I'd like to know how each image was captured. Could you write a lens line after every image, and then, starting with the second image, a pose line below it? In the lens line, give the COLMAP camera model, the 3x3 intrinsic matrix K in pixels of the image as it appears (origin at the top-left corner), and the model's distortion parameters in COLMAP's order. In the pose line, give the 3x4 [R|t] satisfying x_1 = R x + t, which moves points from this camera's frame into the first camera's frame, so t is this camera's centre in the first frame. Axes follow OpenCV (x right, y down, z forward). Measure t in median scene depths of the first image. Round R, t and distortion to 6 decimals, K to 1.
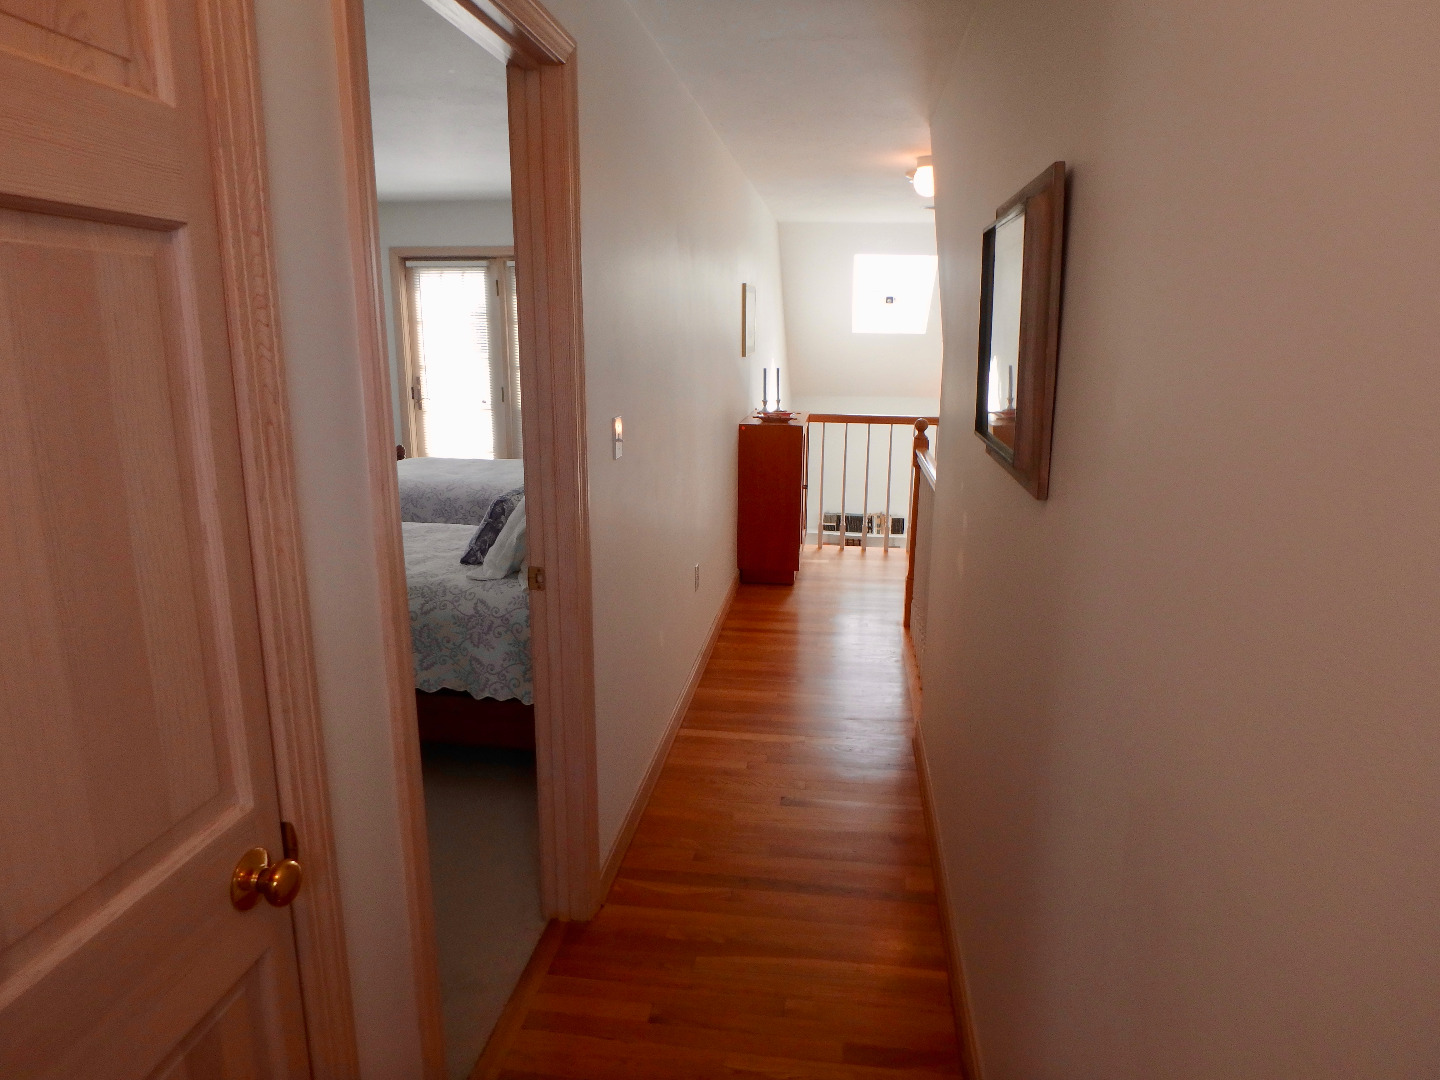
lens RADIAL K [[901.7, 0, 720.0], [0, 901.7, 540.0], [0, 0, 1]] dist [-0.034723, 0.000193]
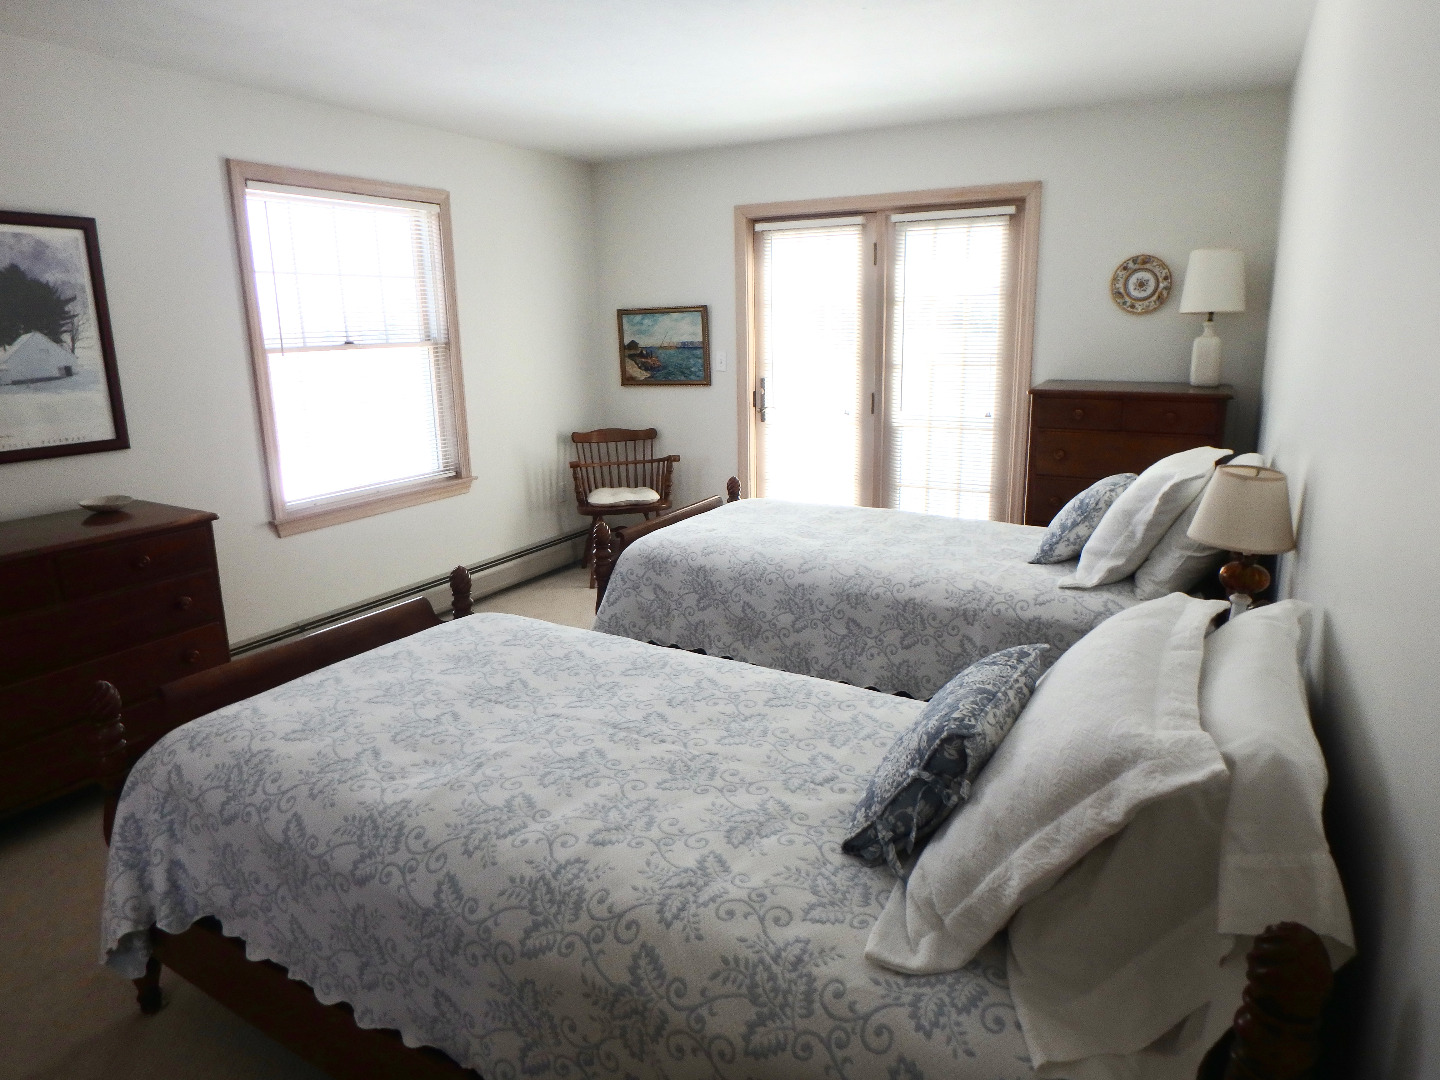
lens RADIAL K [[901.7, 0, 720.0], [0, 901.7, 540.0], [0, 0, 1]] dist [-0.034723, 0.000193]
pose [[0.935179, 0.064023, -0.348341, -0.132430], [-0.059853, 0.997948, 0.022730, -0.081891], [0.349082, -0.000407, 0.937092, 0.378124]]
